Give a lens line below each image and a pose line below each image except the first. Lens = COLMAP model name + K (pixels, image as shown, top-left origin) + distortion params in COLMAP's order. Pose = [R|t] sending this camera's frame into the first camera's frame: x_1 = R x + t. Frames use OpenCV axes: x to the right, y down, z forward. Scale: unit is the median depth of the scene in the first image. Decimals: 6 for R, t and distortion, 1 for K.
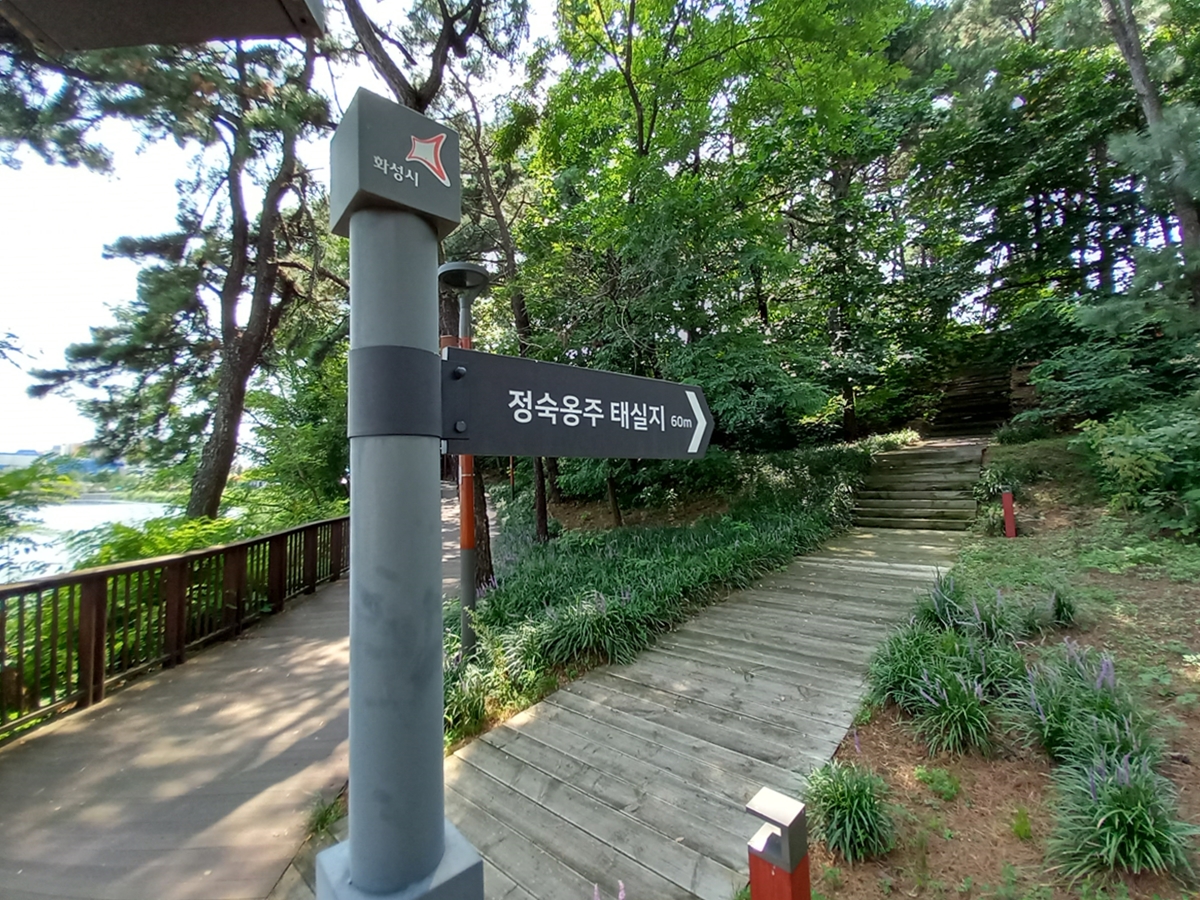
lens RADIAL K [[470.3, 0, 581.6], [0, 470.3, 446.2], [0, 0, 1]] dist [0.023365, -0.017698]
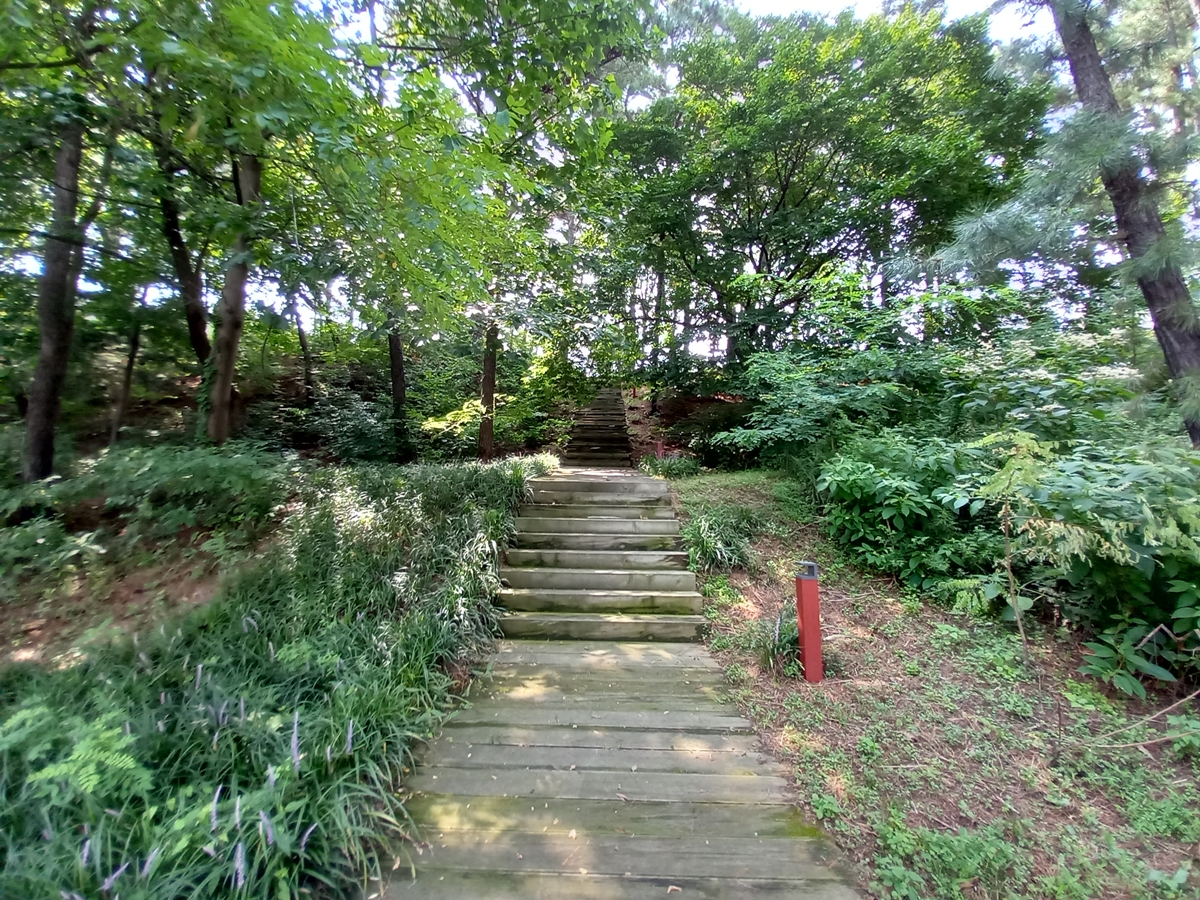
lens RADIAL K [[470.3, 0, 581.6], [0, 470.3, 446.2], [0, 0, 1]] dist [0.023365, -0.017698]
pose [[0.731121, 0.114441, 0.672581, 0.232420], [-0.084470, 0.993430, -0.077212, 0.013720], [-0.676998, -0.000361, 0.735985, 0.458488]]
